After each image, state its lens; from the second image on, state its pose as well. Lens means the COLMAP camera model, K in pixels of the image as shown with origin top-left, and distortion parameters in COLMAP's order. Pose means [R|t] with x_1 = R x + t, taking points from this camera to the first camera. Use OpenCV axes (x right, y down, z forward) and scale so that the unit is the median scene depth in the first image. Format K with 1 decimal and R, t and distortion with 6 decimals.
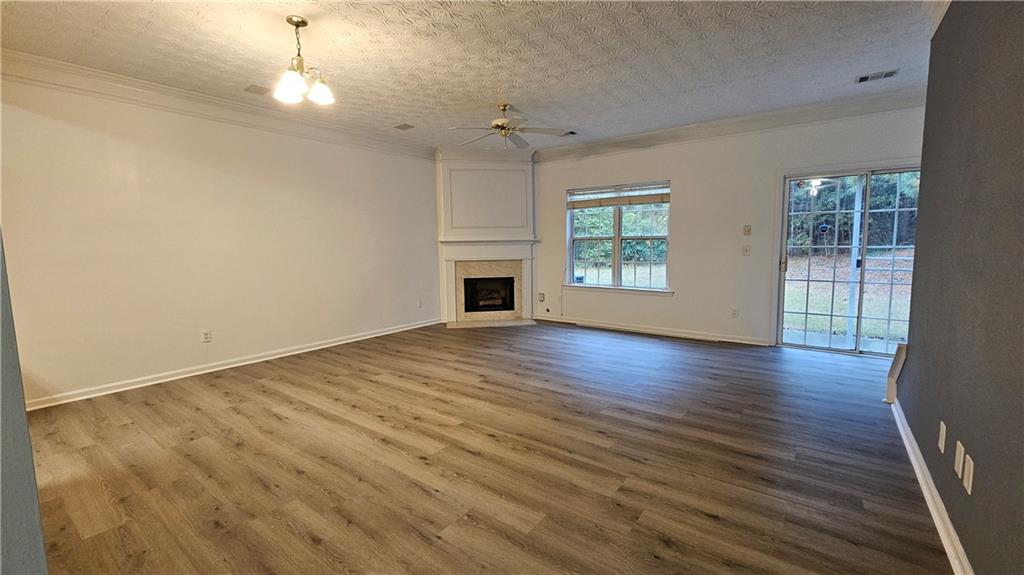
lens RADIAL K [[416.6, 0, 519.1], [0, 416.6, 282.7], [0, 0, 1]] dist [0.001953, 0.000079]
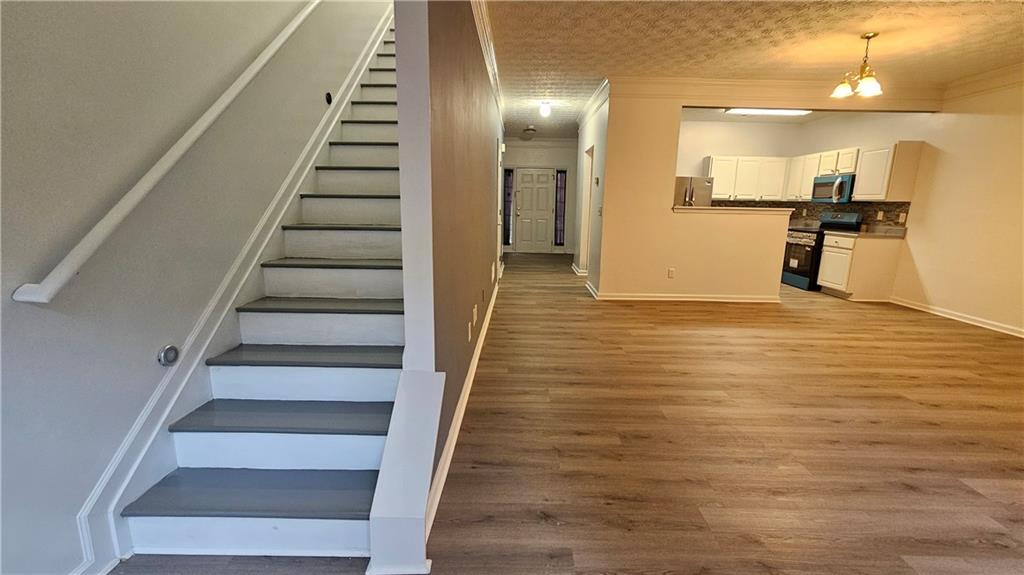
lens RADIAL K [[416.6, 0, 519.1], [0, 416.6, 282.7], [0, 0, 1]] dist [0.001953, 0.000079]
pose [[-0.810862, 0.108842, -0.575027, 1.270085], [-0.062930, 0.960641, 0.270572, -0.169450], [0.581844, 0.255583, -0.772098, 1.651065]]
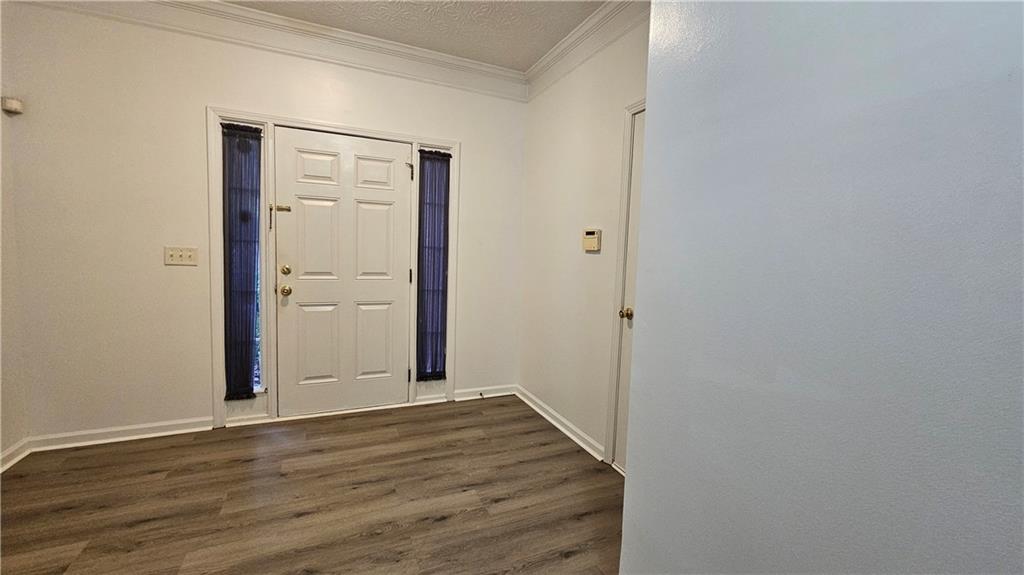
lens RADIAL K [[416.6, 0, 519.1], [0, 416.6, 282.7], [0, 0, 1]] dist [0.001953, 0.000079]
pose [[-0.488064, 0.060430, -0.870713, 0.727983], [-0.113406, 0.984753, 0.131913, -0.100599], [0.865409, 0.163126, -0.473770, 0.952272]]
